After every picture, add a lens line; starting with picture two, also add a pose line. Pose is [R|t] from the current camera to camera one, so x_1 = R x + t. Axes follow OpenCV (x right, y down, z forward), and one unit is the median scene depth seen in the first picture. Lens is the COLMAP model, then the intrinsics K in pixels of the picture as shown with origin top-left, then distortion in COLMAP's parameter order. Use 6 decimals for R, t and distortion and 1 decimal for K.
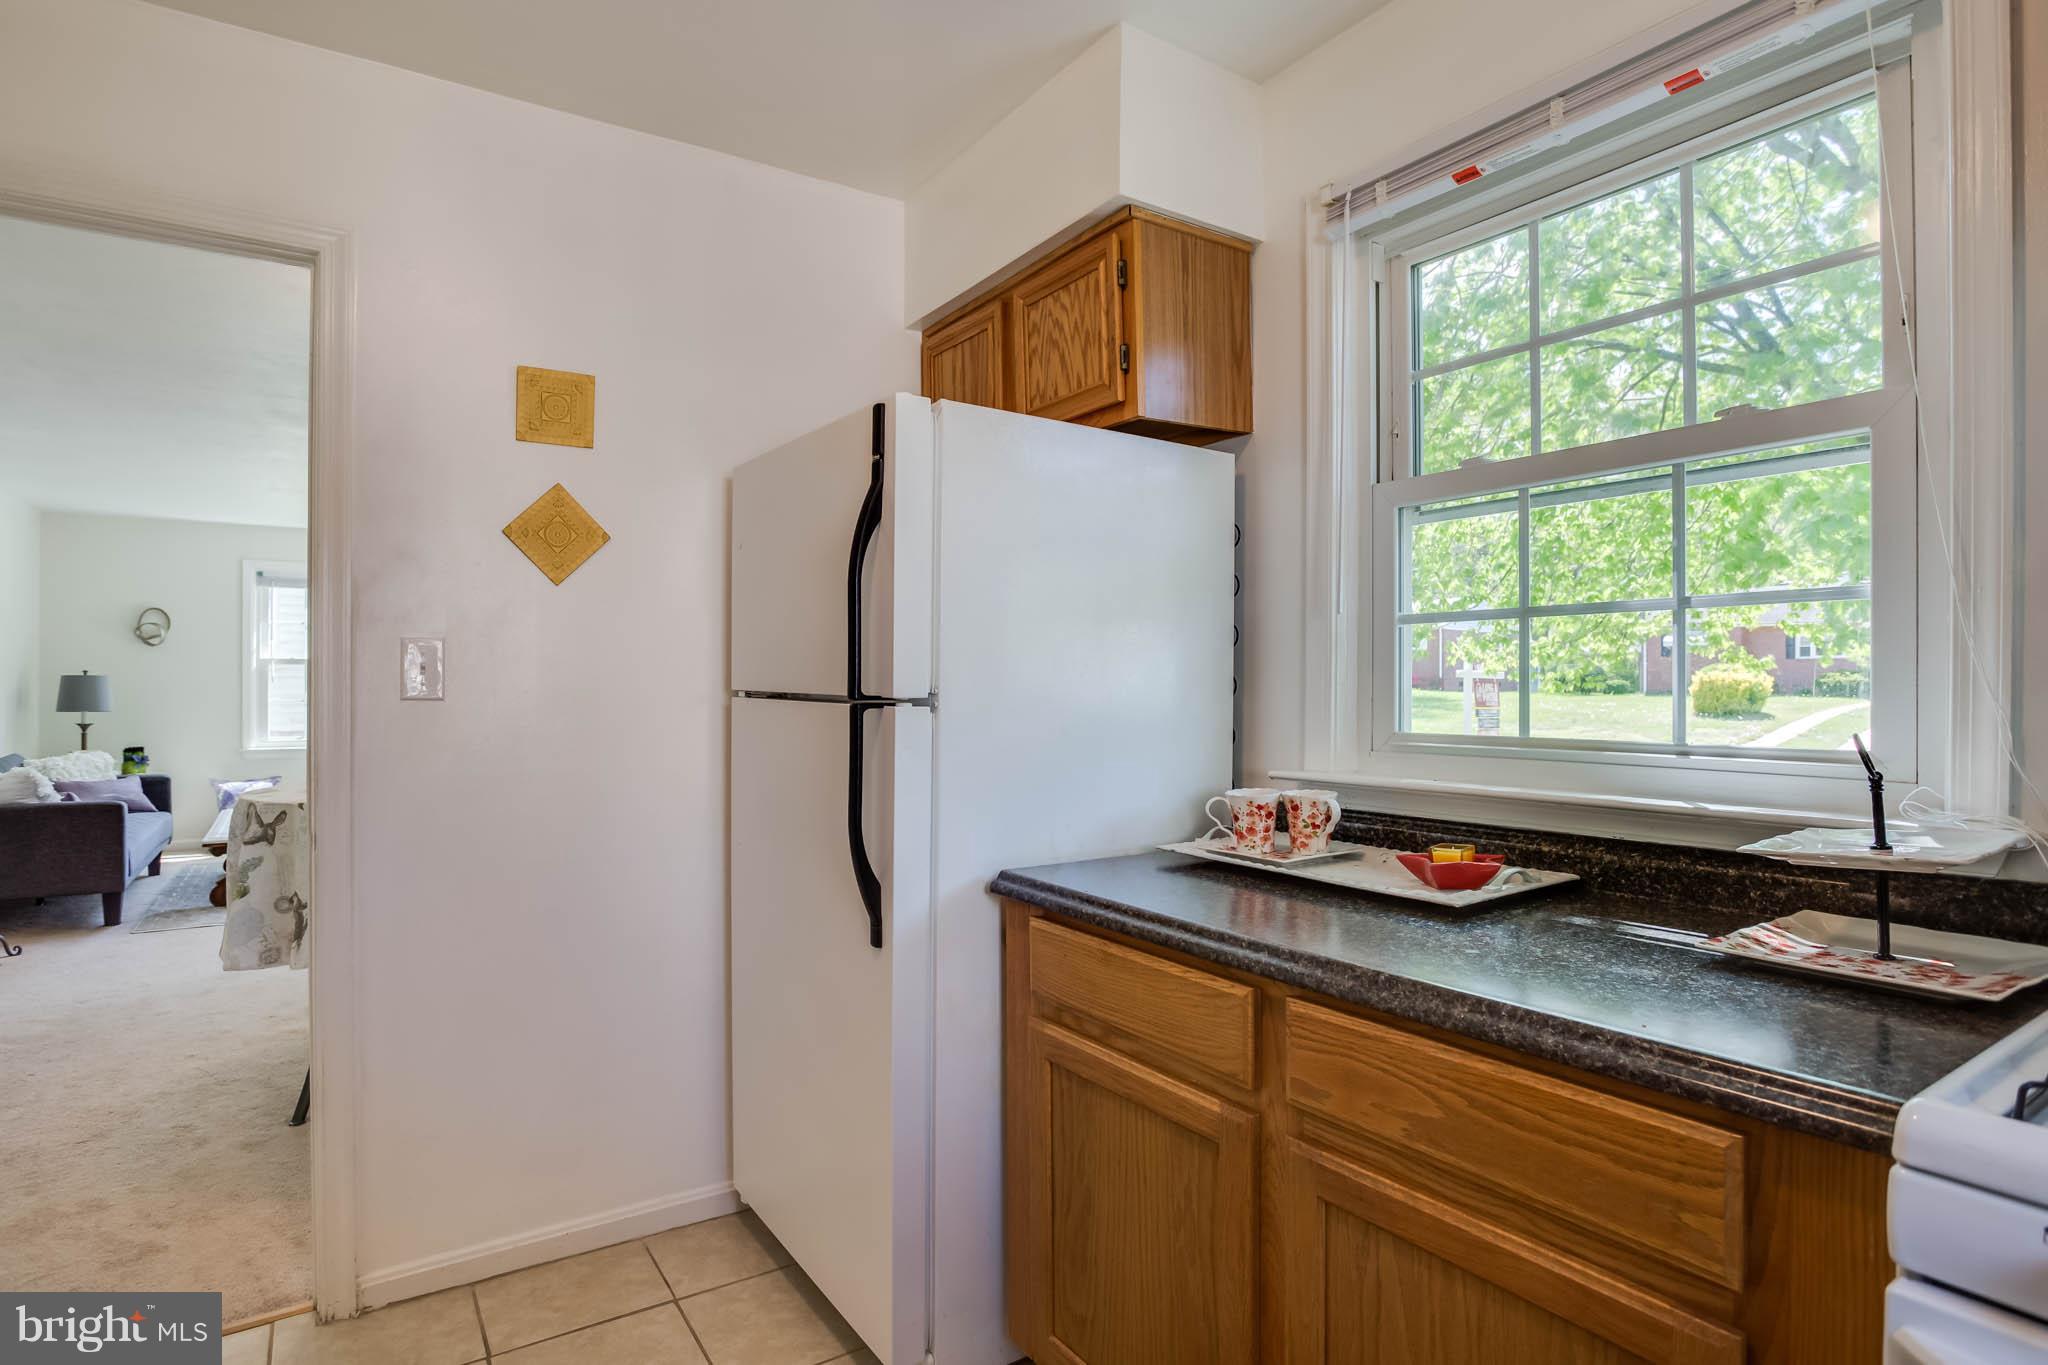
lens RADIAL K [[1066.7, 0, 1002.8], [0, 1066.7, 690.1], [0, 0, 1]] dist [-0.016026, -0.000277]
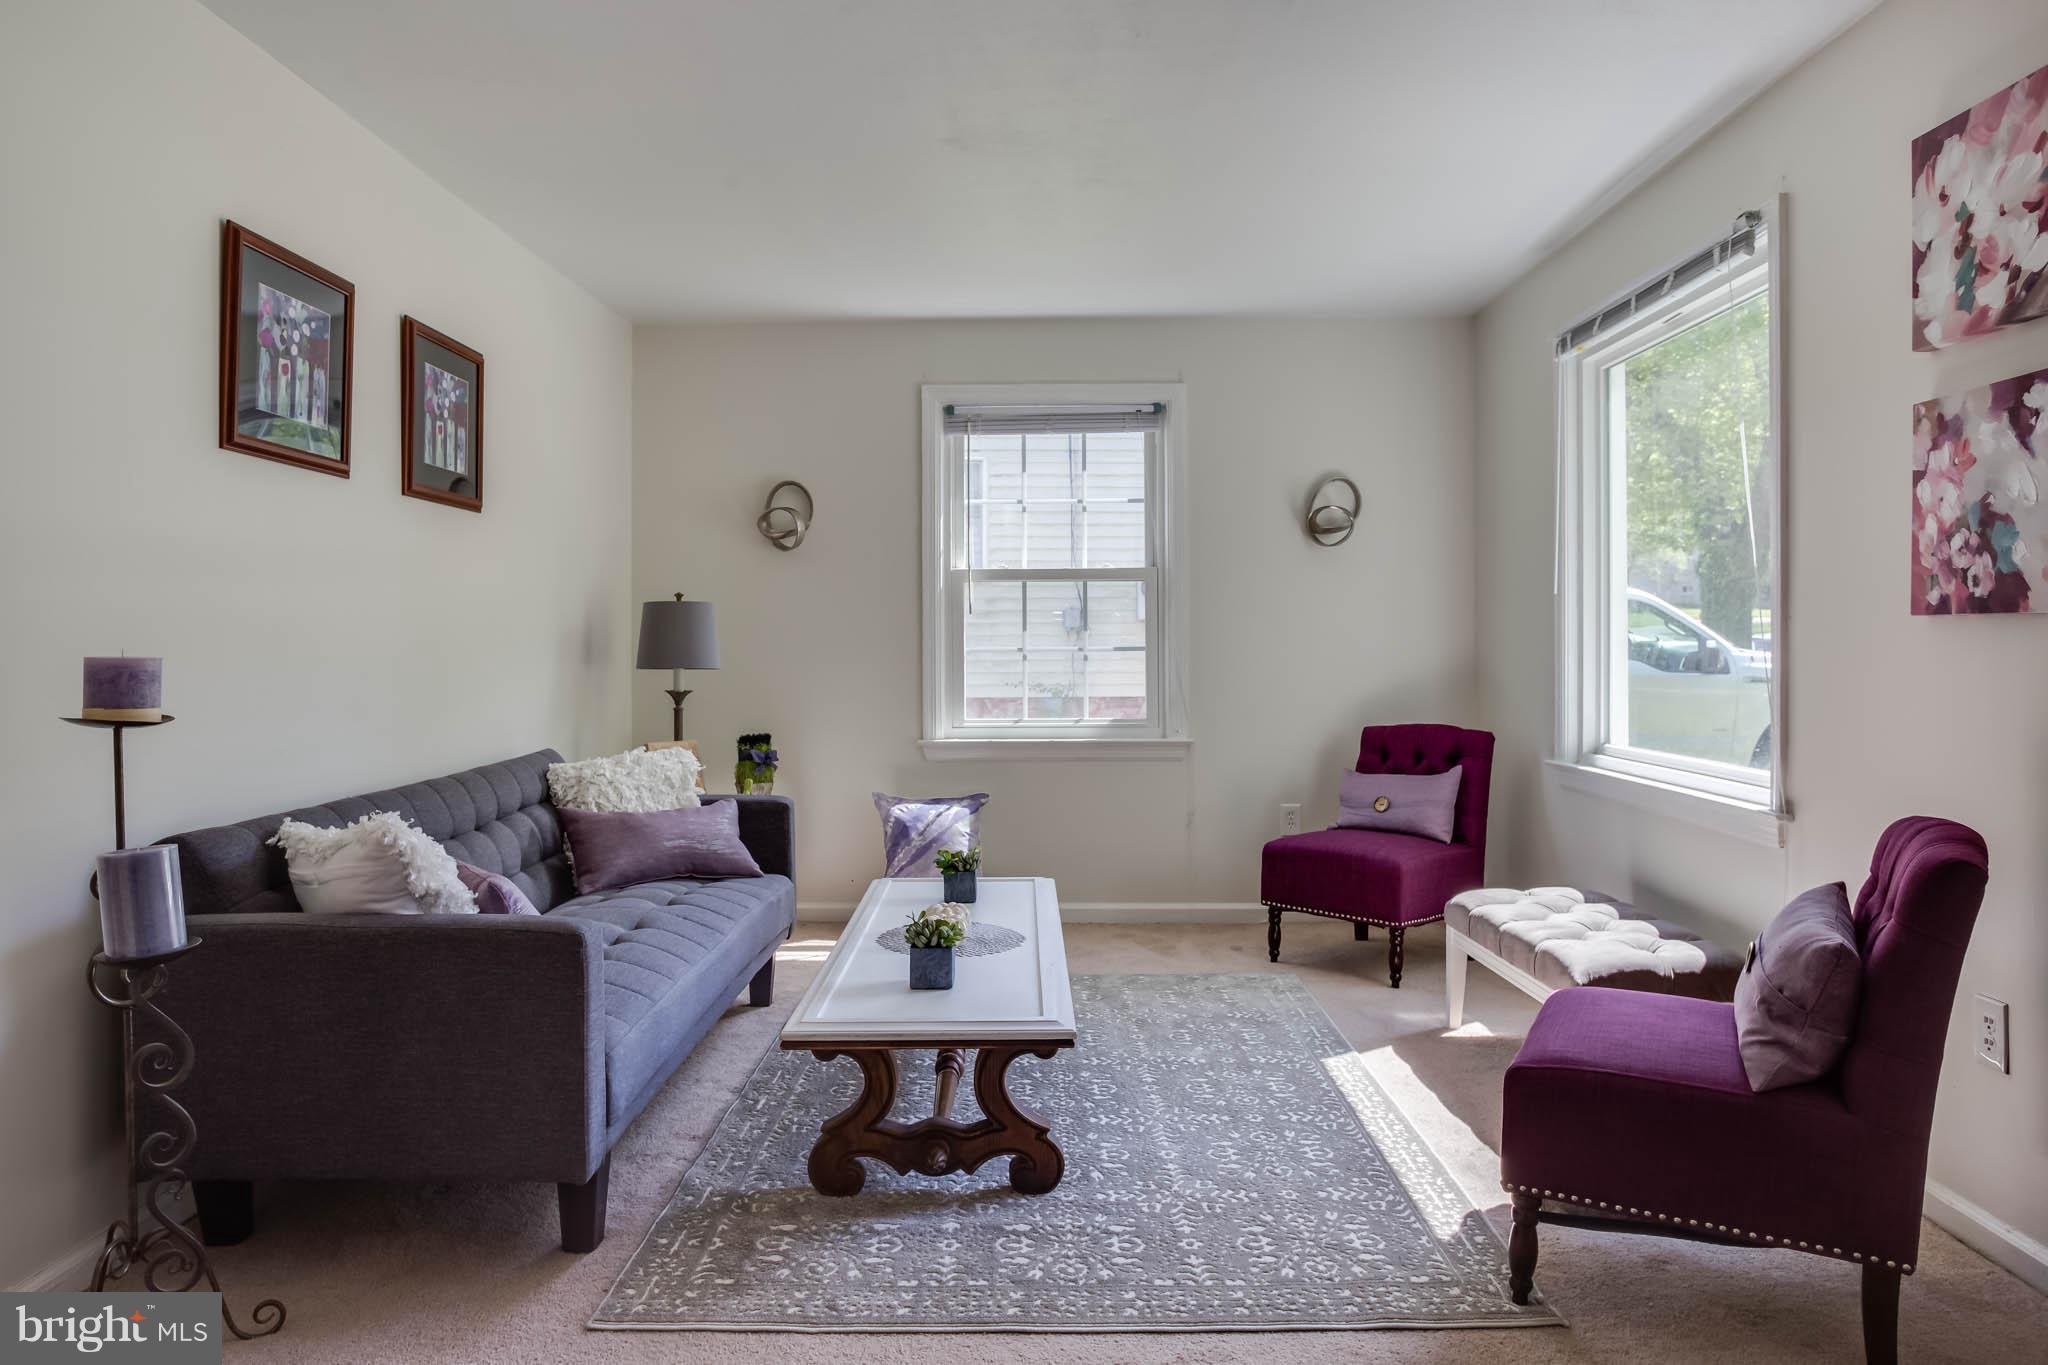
lens RADIAL K [[1325.3, 0, 1022.3], [0, 1325.3, 653.4], [0, 0, 1]] dist [-0.032470, 0.031227]
pose [[0.835533, -0.002388, -0.549435, -0.457112], [0.004645, 0.999986, 0.002718, 0.015091], [0.549420, -0.004823, 0.835532, 0.691837]]
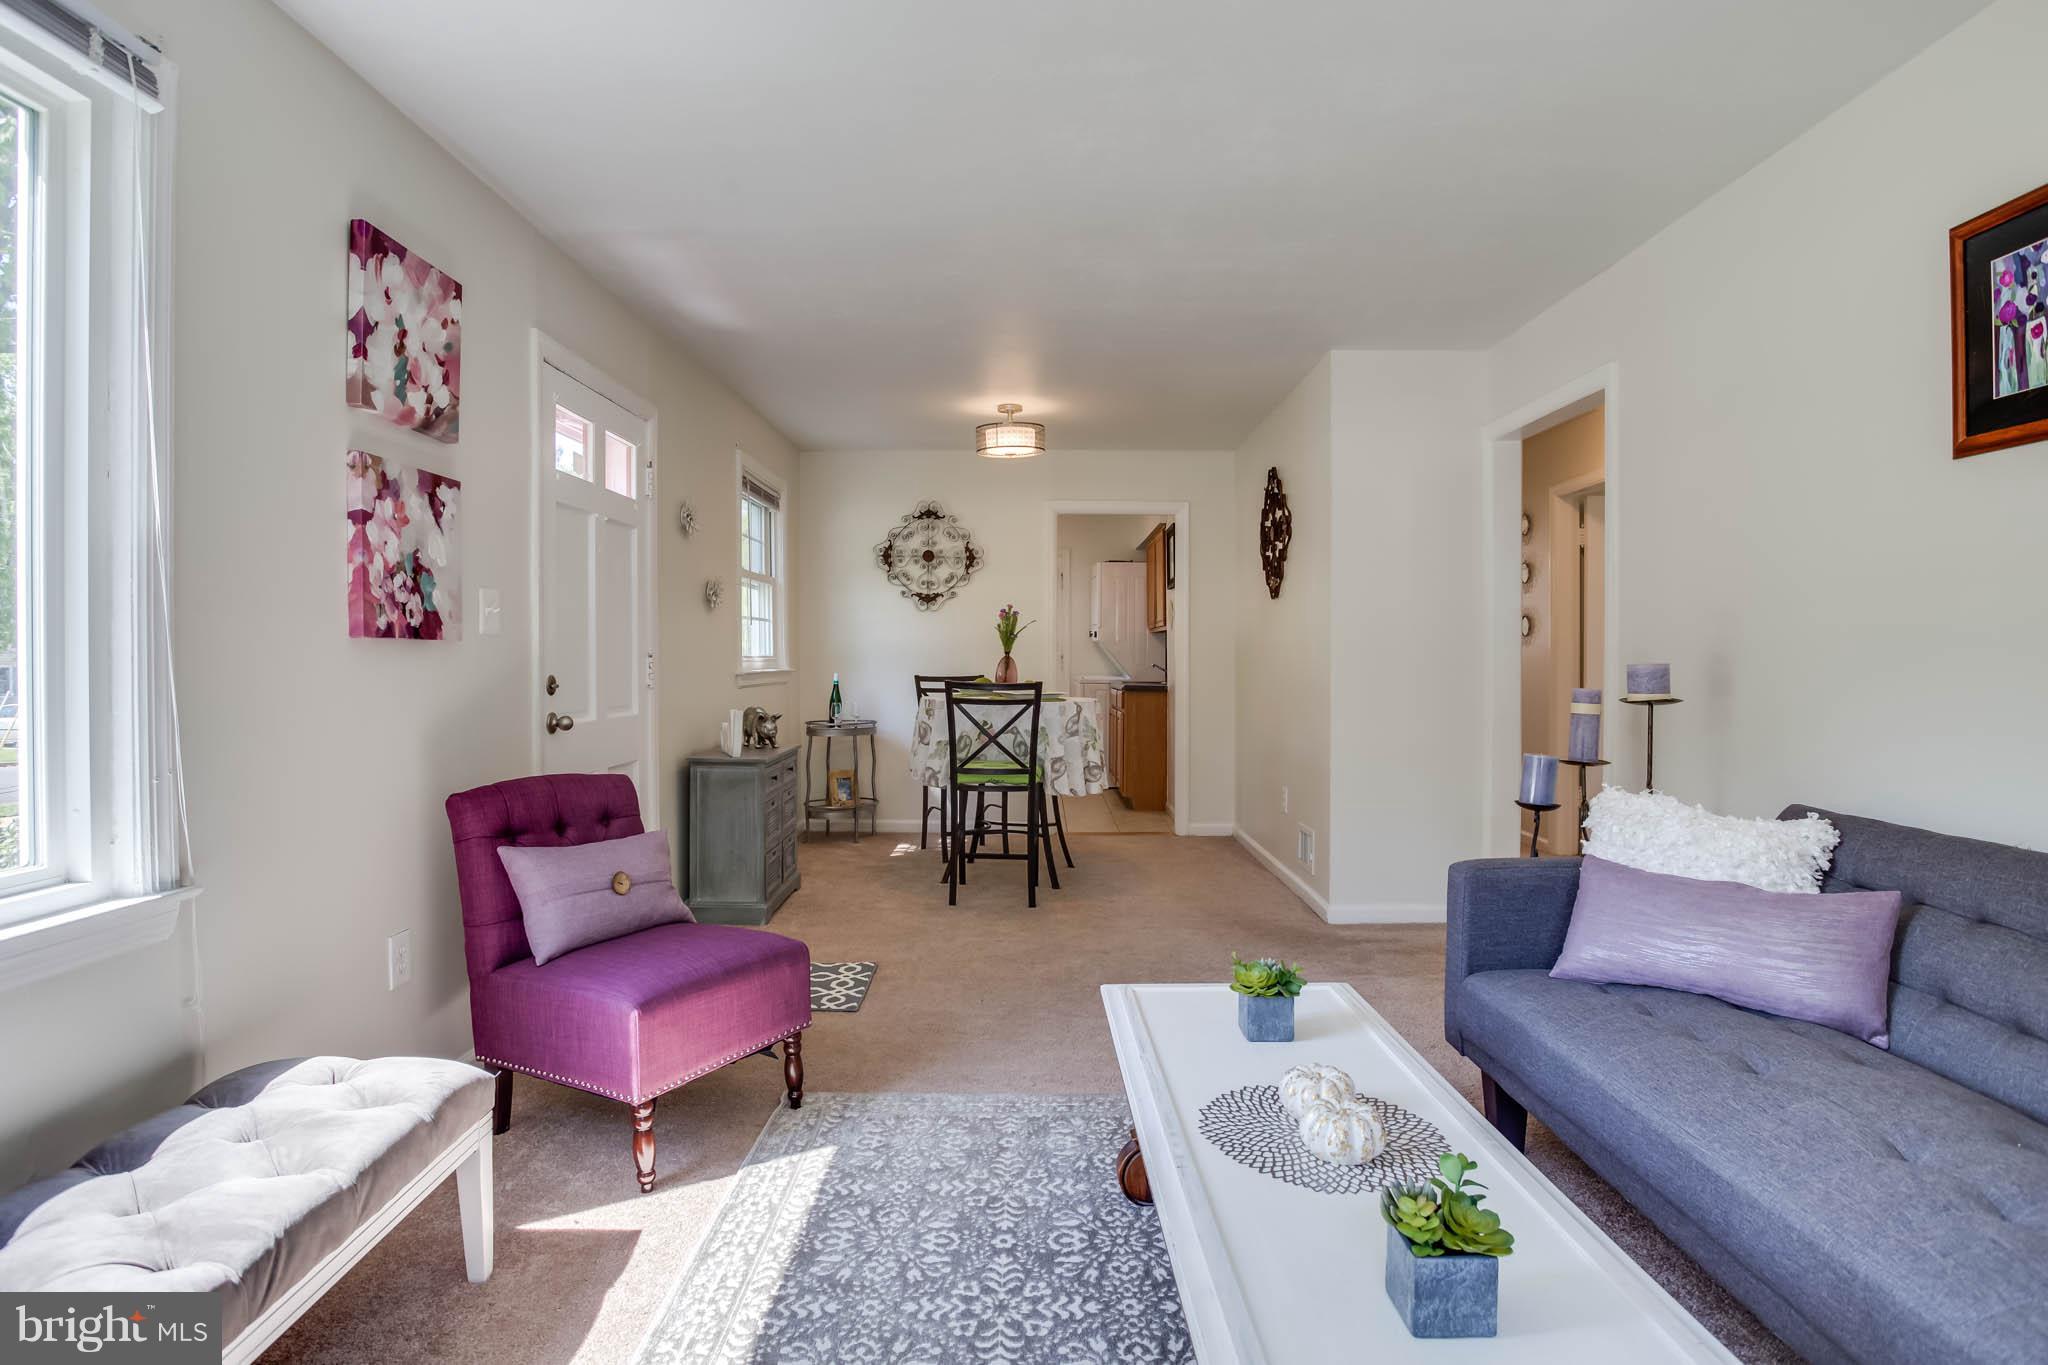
lens RADIAL K [[1082.1, 0, 1012.9], [0, 1082.1, 667.1], [0, 0, 1]] dist [-0.015086, 0.000866]
pose [[-0.839410, -0.010717, 0.543393, -0.905593], [-0.000845, 0.999830, 0.018414, 0.008103], [-0.543498, 0.014998, -0.839276, 1.479336]]
